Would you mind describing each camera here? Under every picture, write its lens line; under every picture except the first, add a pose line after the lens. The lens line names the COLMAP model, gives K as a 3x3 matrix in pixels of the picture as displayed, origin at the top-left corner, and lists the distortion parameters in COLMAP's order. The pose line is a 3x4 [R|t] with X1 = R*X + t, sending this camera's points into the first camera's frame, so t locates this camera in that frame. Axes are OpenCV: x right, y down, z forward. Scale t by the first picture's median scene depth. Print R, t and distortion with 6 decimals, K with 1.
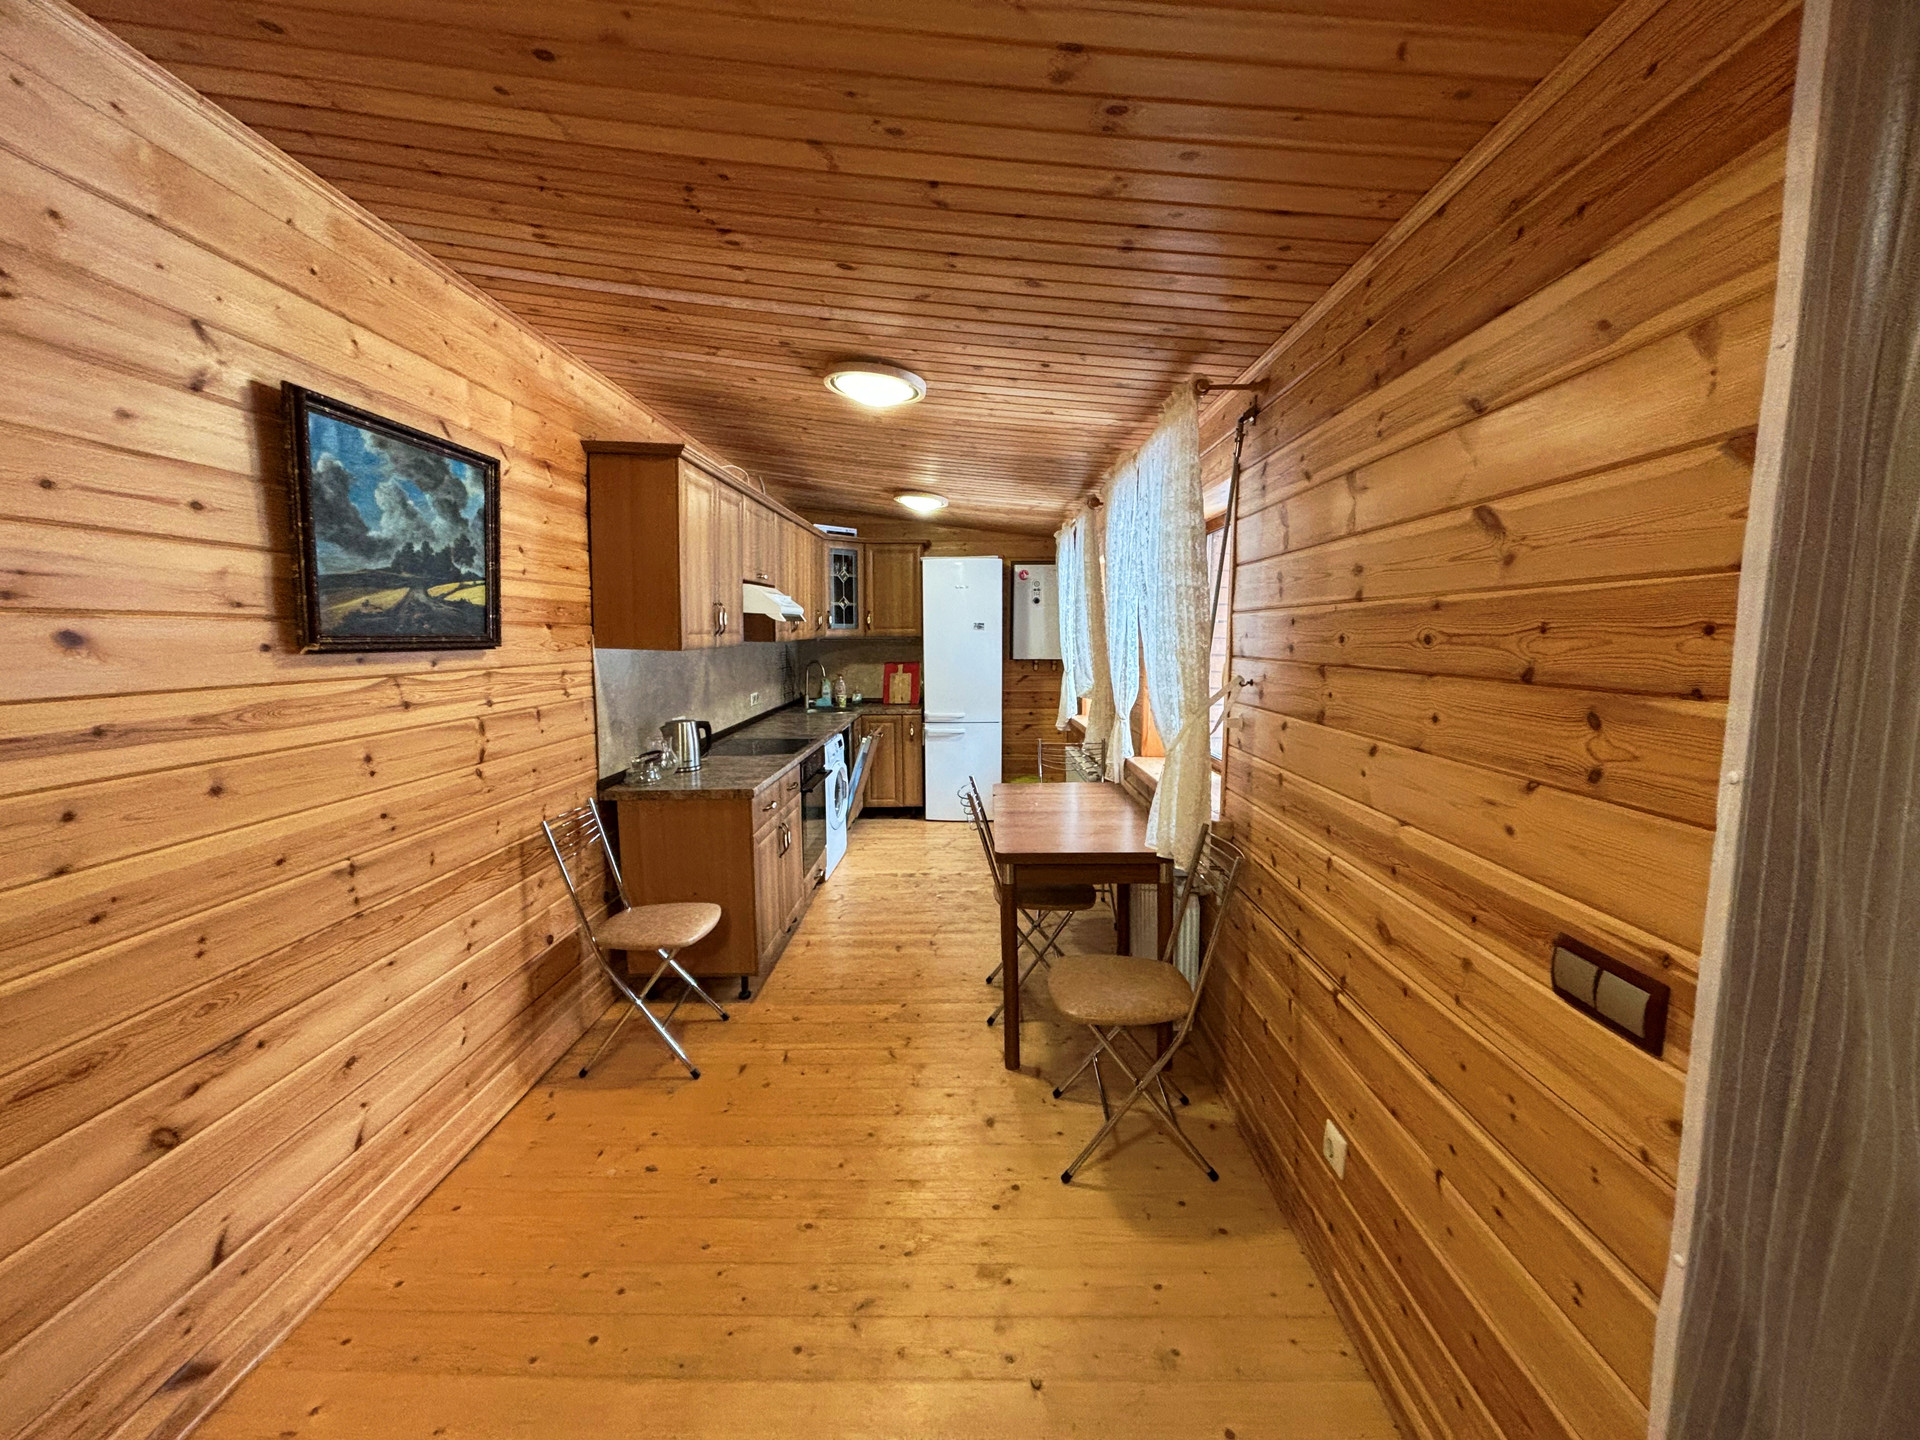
lens RADIAL K [[771.2, 0, 952.9], [0, 771.2, 720.8], [0, 0, 1]] dist [-0.000316, -0.000041]
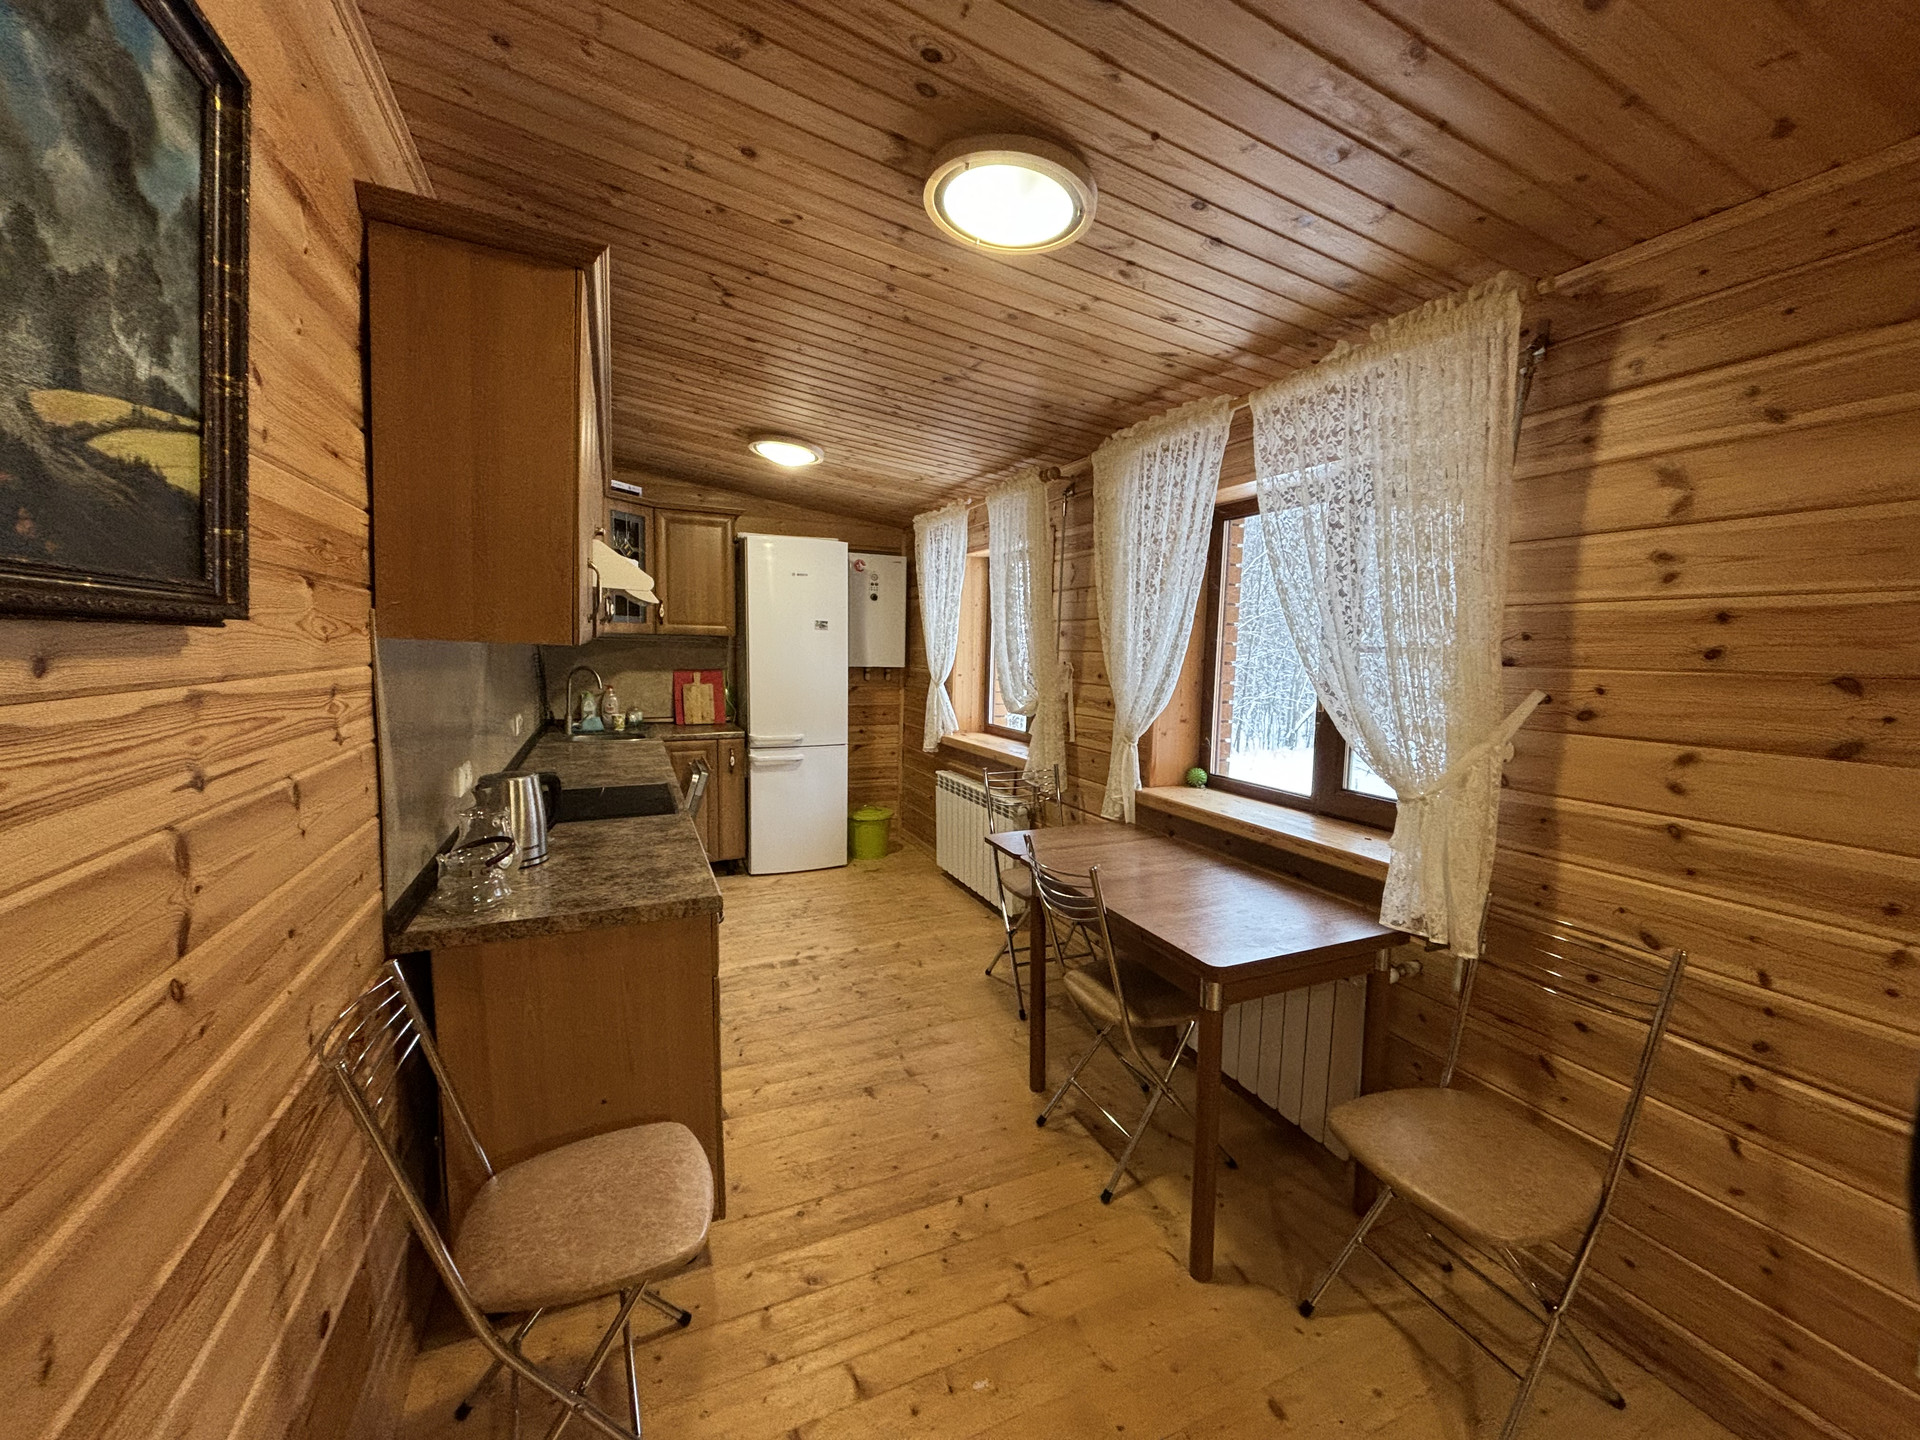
lens RADIAL K [[780.1, 0, 960.6], [0, 780.1, 724.6], [0, 0, 1]] dist [-0.023251, 0.005787]
pose [[0.906515, -0.024794, 0.421445, -0.434548], [0.027351, 0.999626, -0.000021, -0.039247], [-0.421287, 0.011546, 0.906854, 0.539680]]
